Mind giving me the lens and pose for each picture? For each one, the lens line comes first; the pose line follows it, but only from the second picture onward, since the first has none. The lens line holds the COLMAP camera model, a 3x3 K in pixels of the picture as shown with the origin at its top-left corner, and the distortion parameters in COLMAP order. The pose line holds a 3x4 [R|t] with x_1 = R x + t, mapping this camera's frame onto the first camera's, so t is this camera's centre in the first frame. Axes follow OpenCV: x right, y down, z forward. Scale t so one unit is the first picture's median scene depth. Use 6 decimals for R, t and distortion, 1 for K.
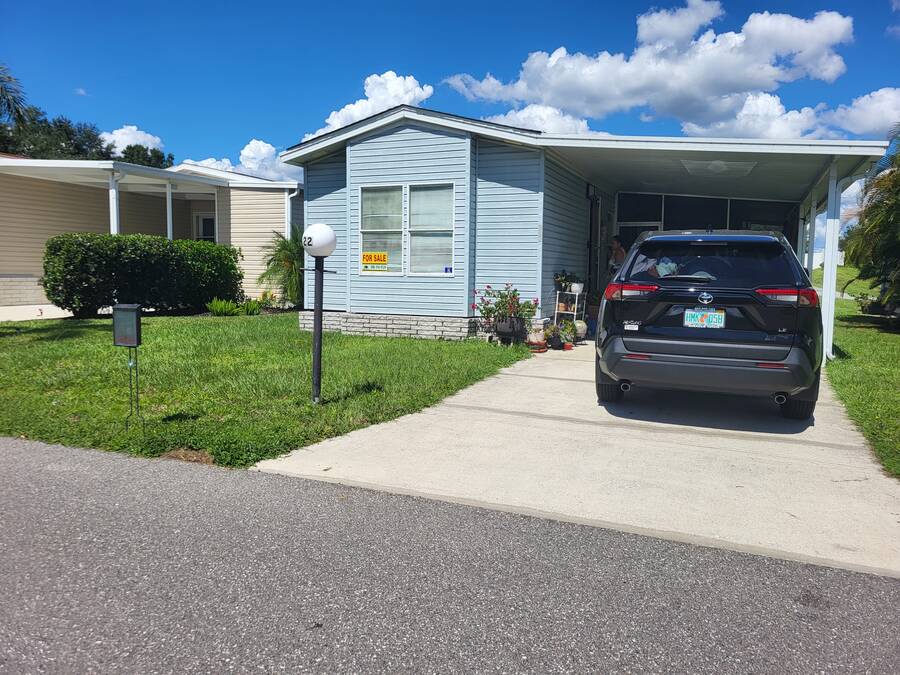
lens RADIAL K [[681.9, 0, 448.4], [0, 681.9, 329.6], [0, 0, 1]] dist [0.076293, -0.051726]
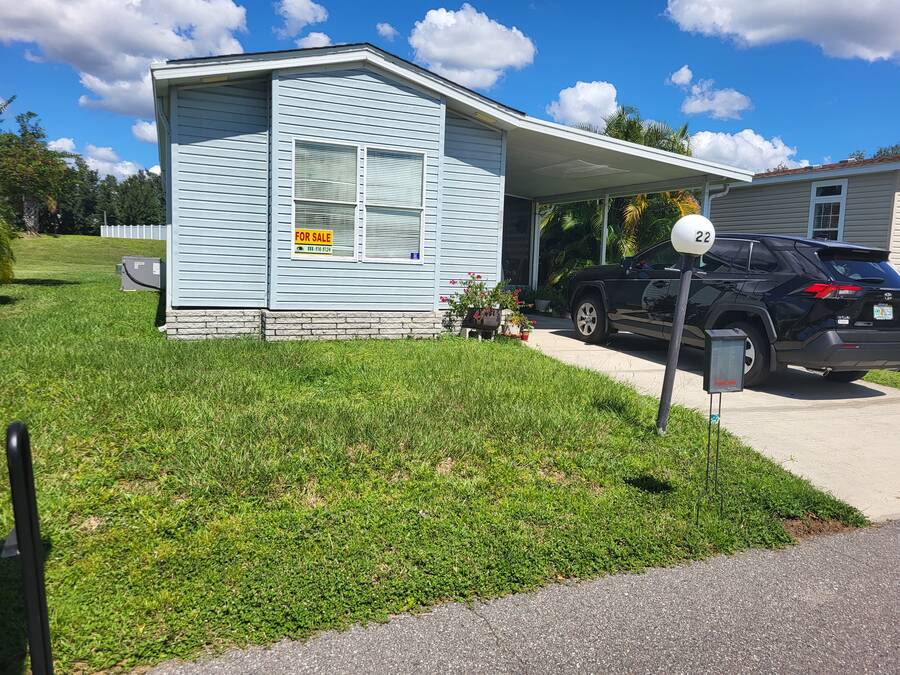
lens RADIAL K [[681.9, 0, 476.6], [0, 681.9, 317.3], [0, 0, 1]] dist [0.076293, -0.051726]
pose [[0.673454, -0.048797, 0.737617, -0.549358], [0.029300, 0.998797, 0.039324, -0.040446], [-0.738648, -0.004871, 0.674073, 0.356503]]
